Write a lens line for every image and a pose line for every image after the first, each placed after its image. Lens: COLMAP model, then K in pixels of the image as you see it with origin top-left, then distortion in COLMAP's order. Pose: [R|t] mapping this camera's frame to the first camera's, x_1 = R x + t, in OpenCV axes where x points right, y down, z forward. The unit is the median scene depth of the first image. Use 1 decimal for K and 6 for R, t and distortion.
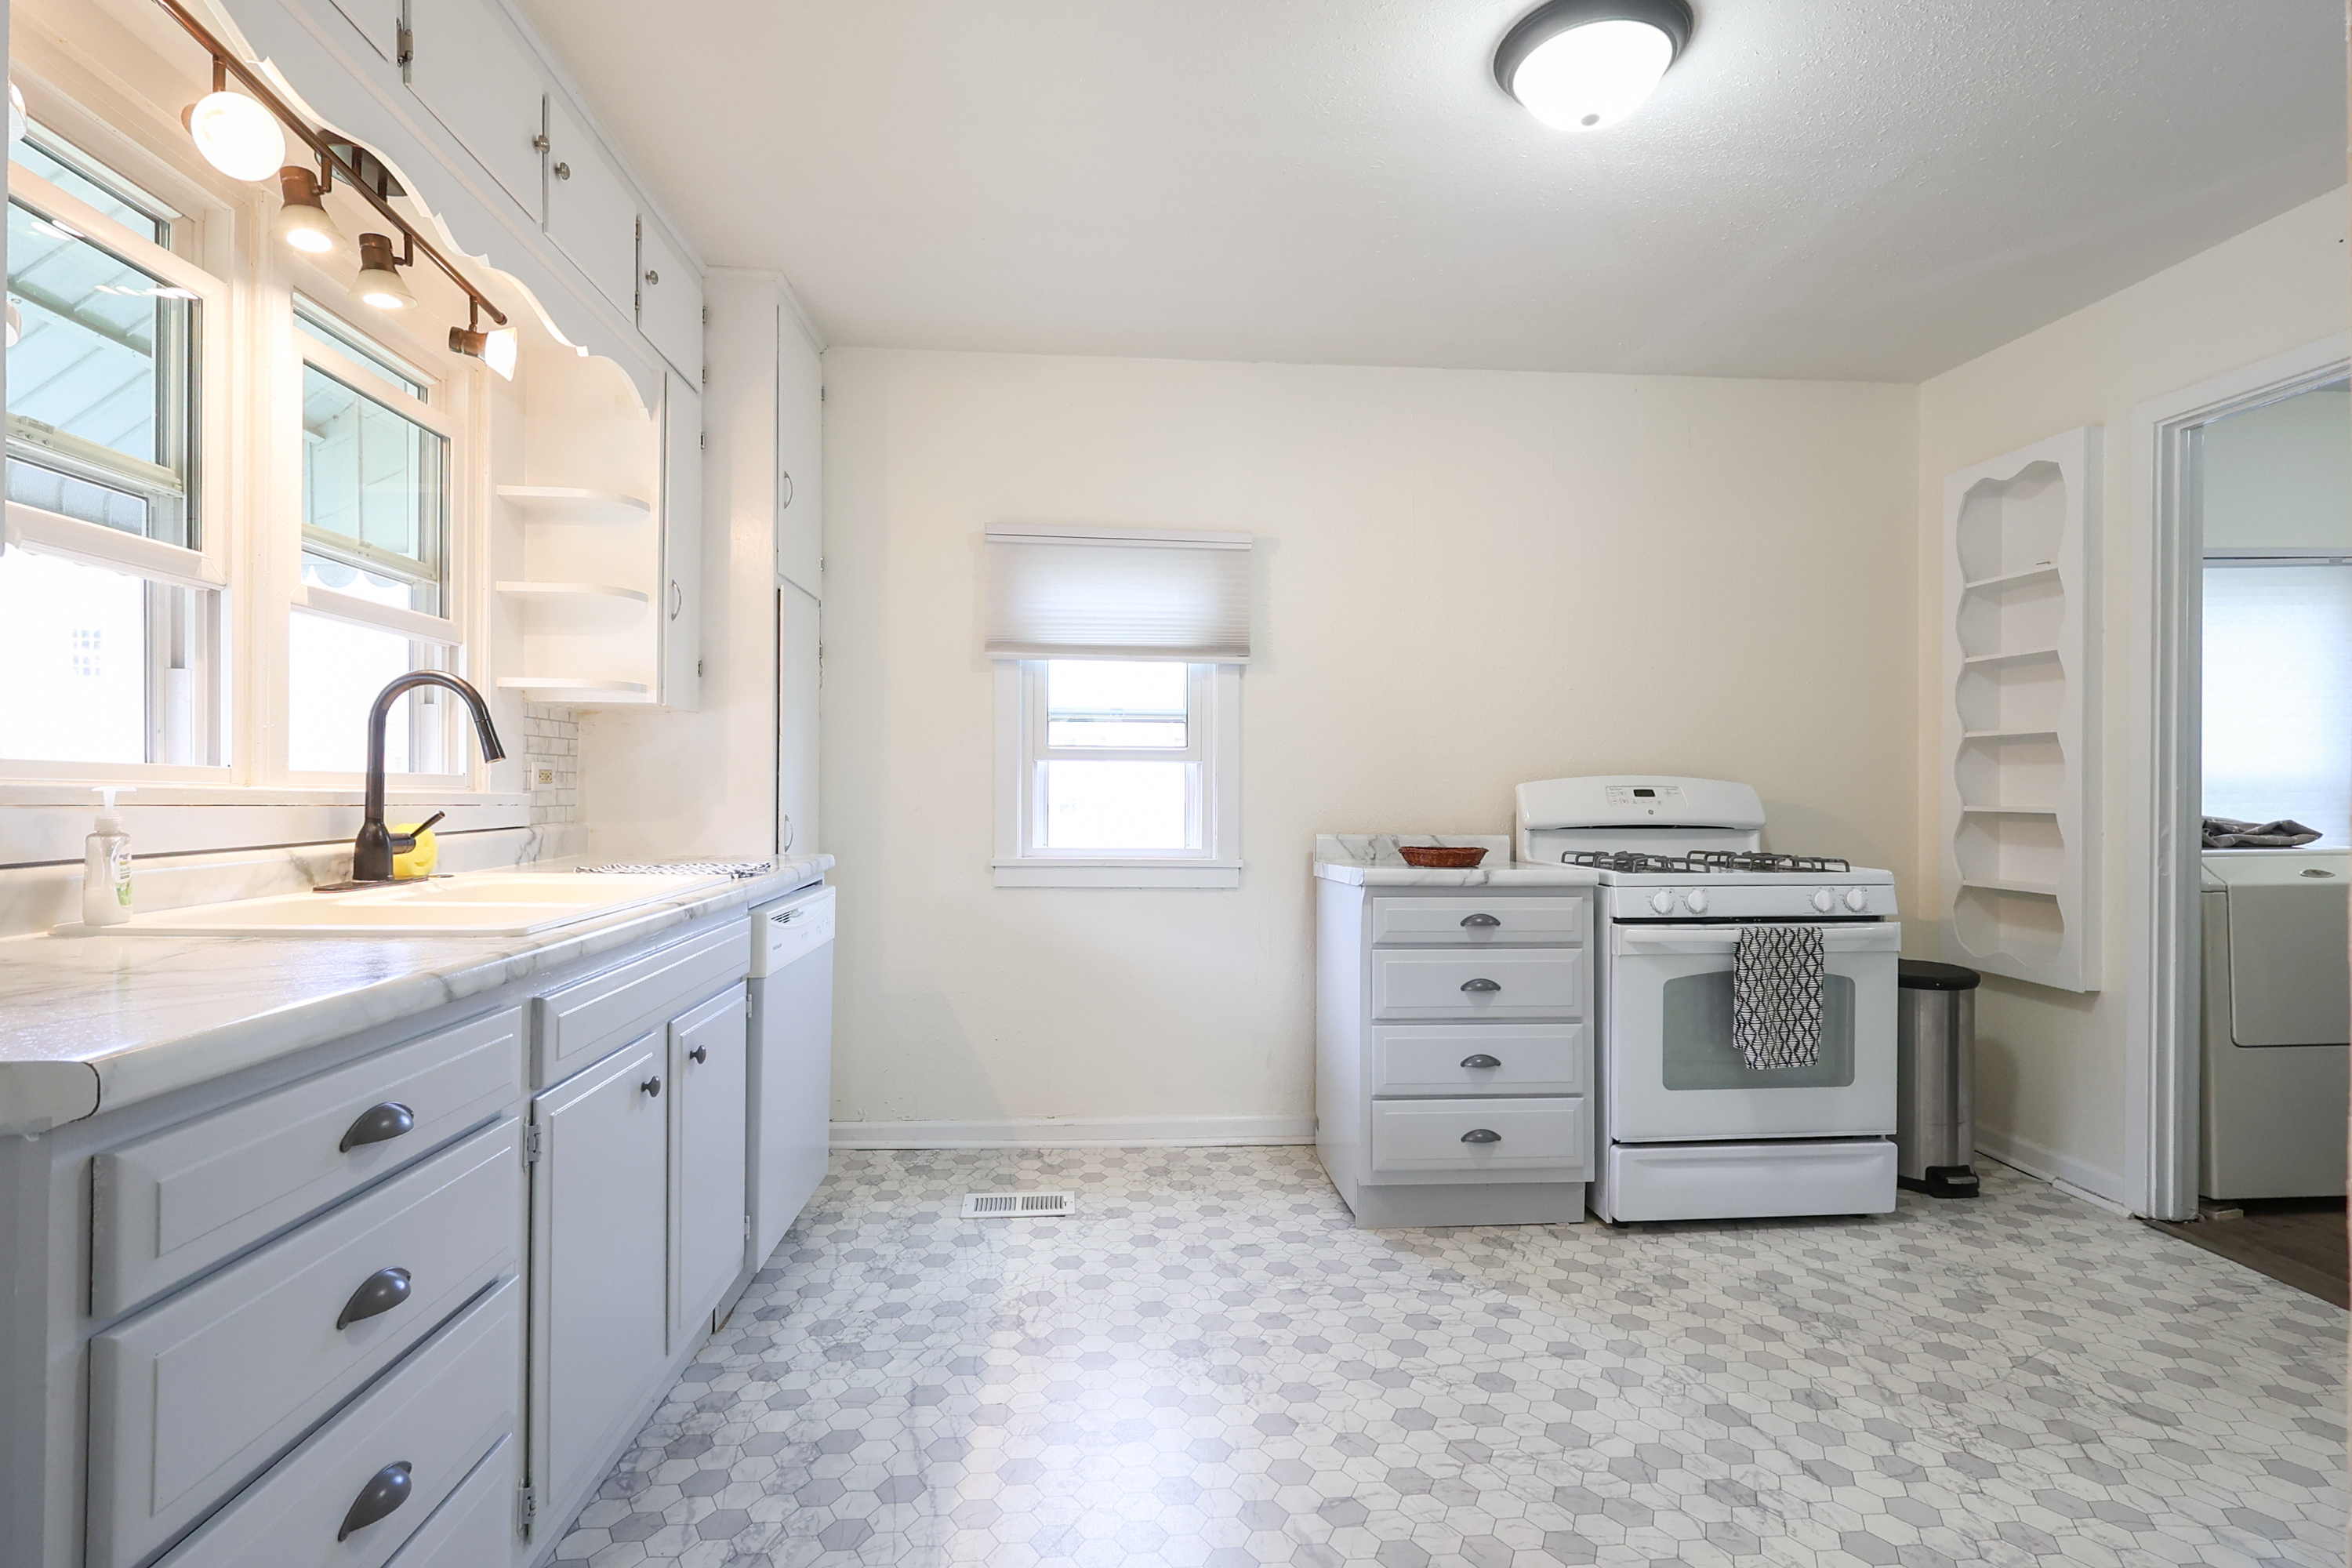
lens RADIAL K [[1109.2, 0, 1184.9], [0, 1109.2, 788.3], [0, 0, 1]] dist [0.015144, -0.002865]
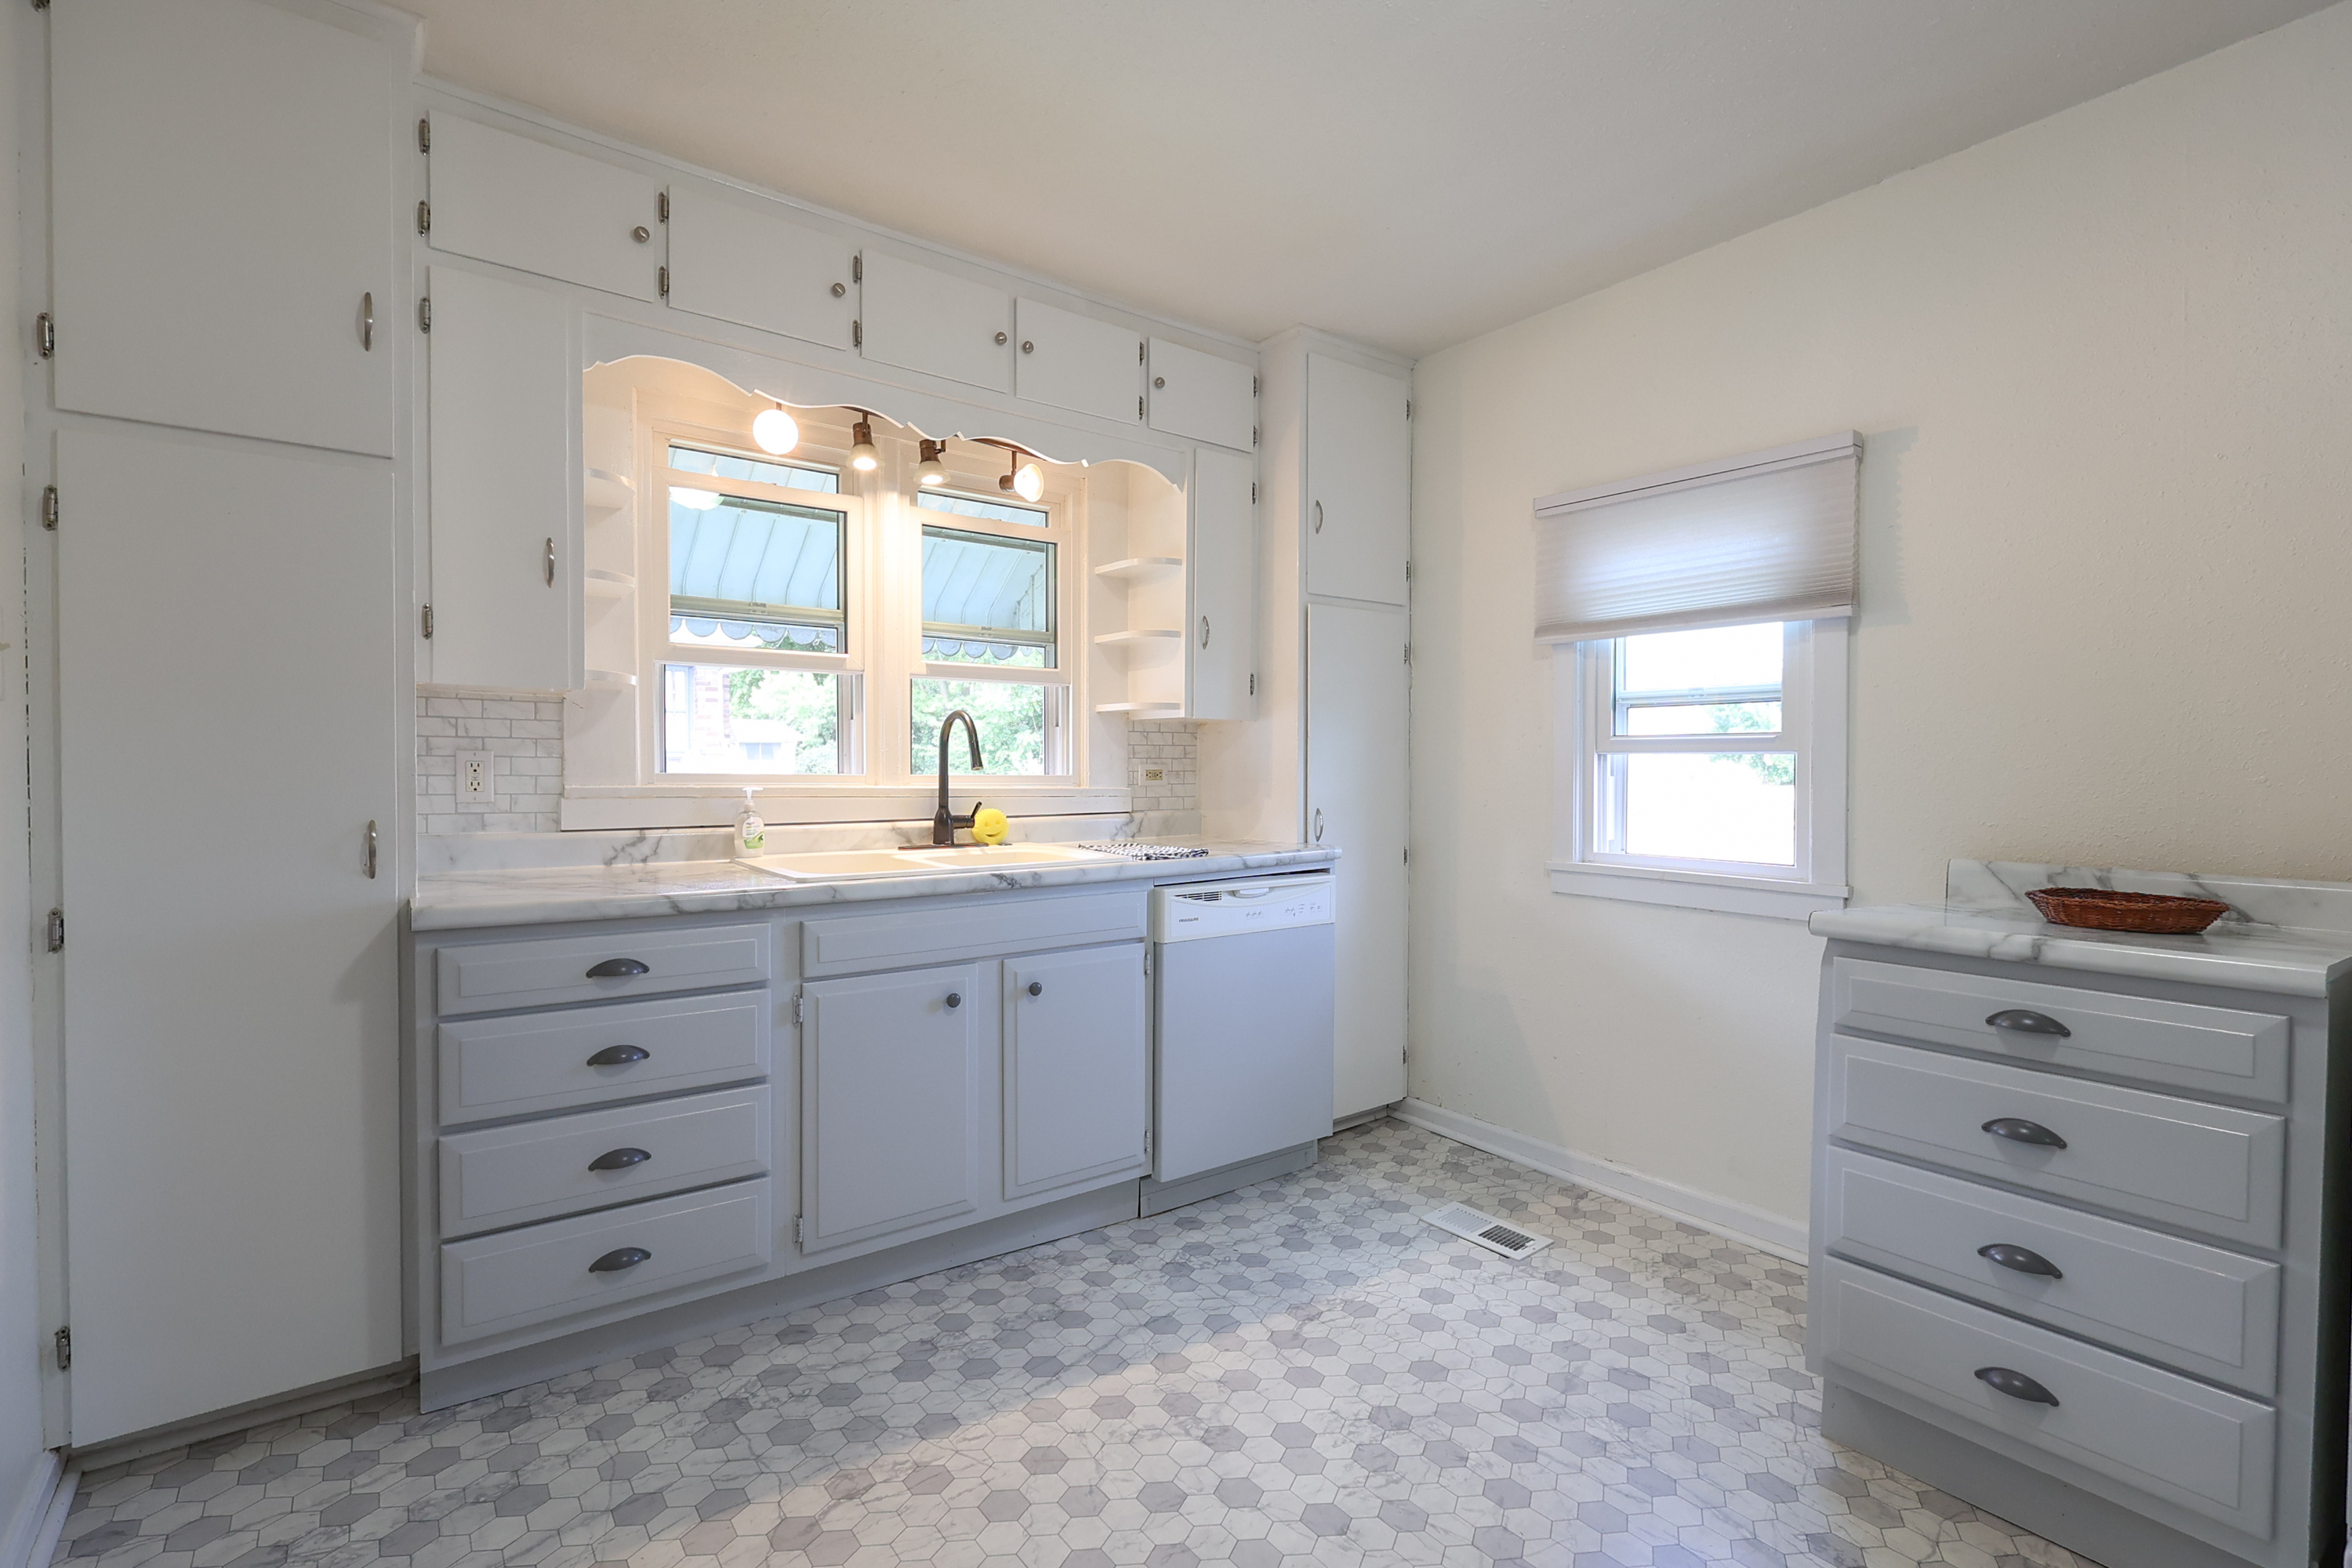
lens RADIAL K [[1085.7, 0, 1176.3], [0, 1085.7, 788.2], [0, 0, 1]] dist [0.002252, 0.000443]
pose [[0.528602, 0.012516, -0.848777, 0.533587], [0.001677, 0.999874, 0.015789, -0.014972], [0.848868, -0.009770, 0.528514, 0.325579]]
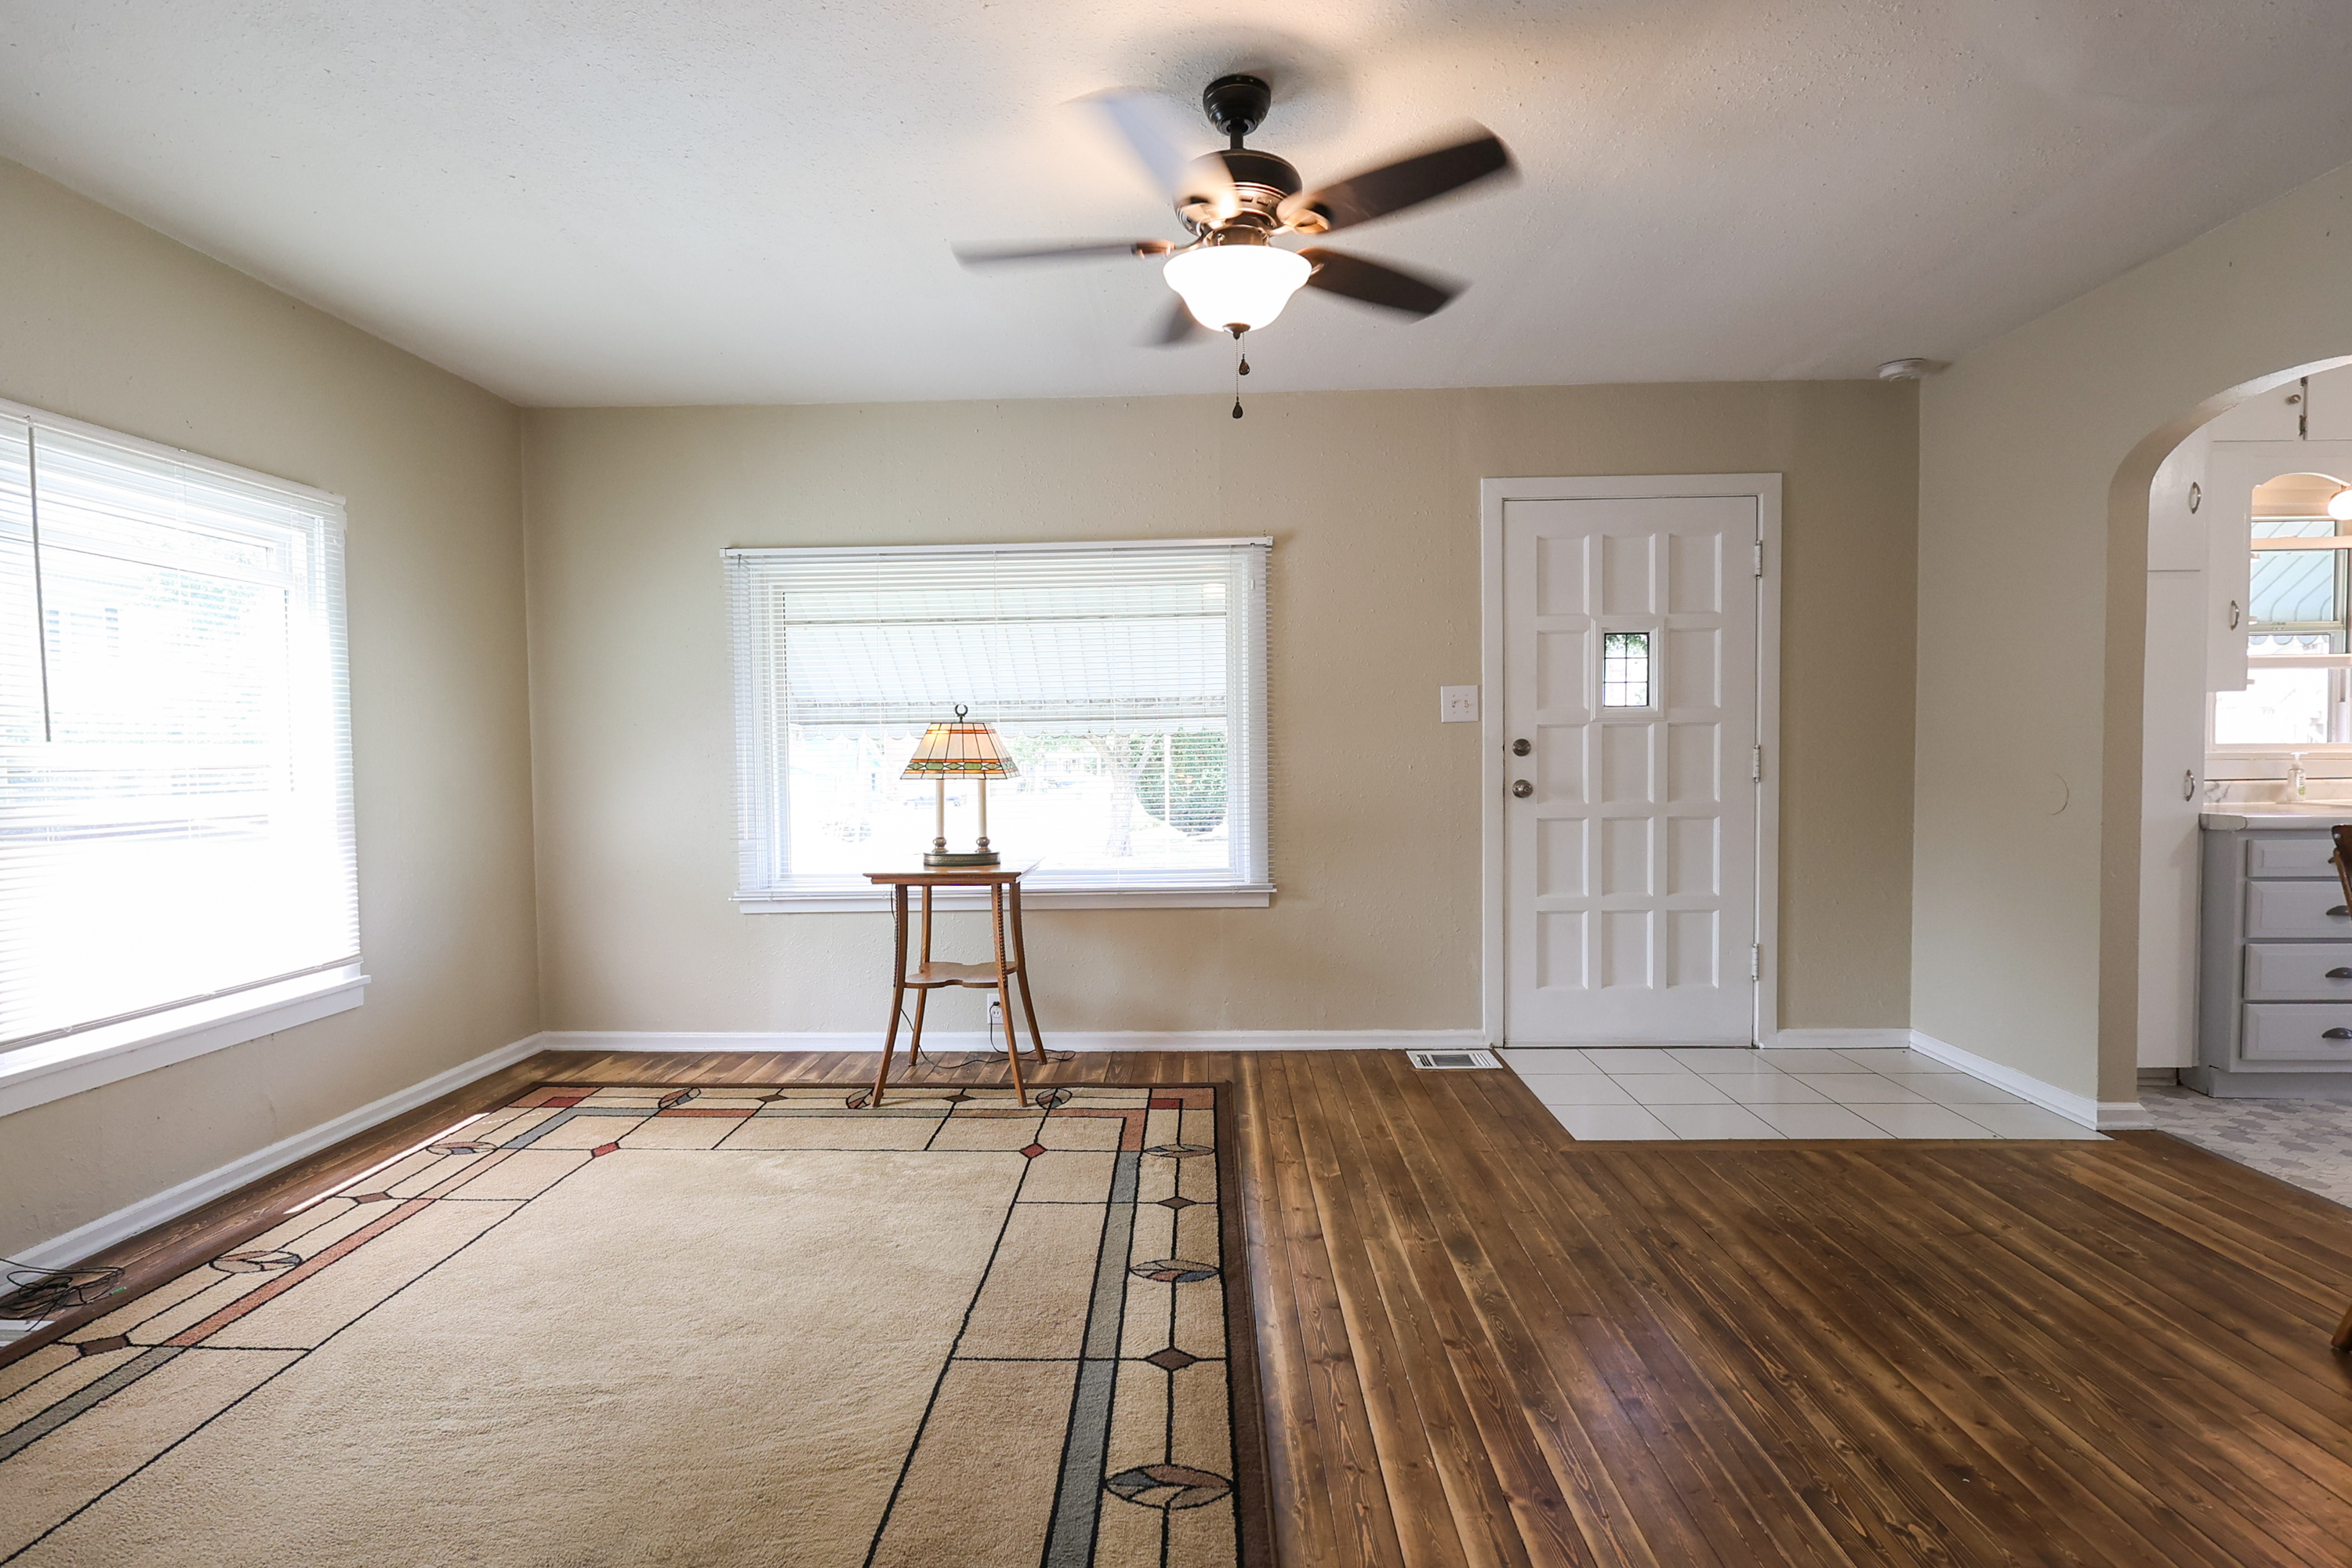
lens RADIAL K [[1109.2, 0, 1182.3], [0, 1109.2, 788.1], [0, 0, 1]] dist [0.015144, -0.002865]
pose [[-0.095299, 0.028609, -0.995037, 1.087899], [0.013686, 0.999530, 0.027427, -0.014497], [0.995355, -0.011004, -0.095646, -0.780873]]
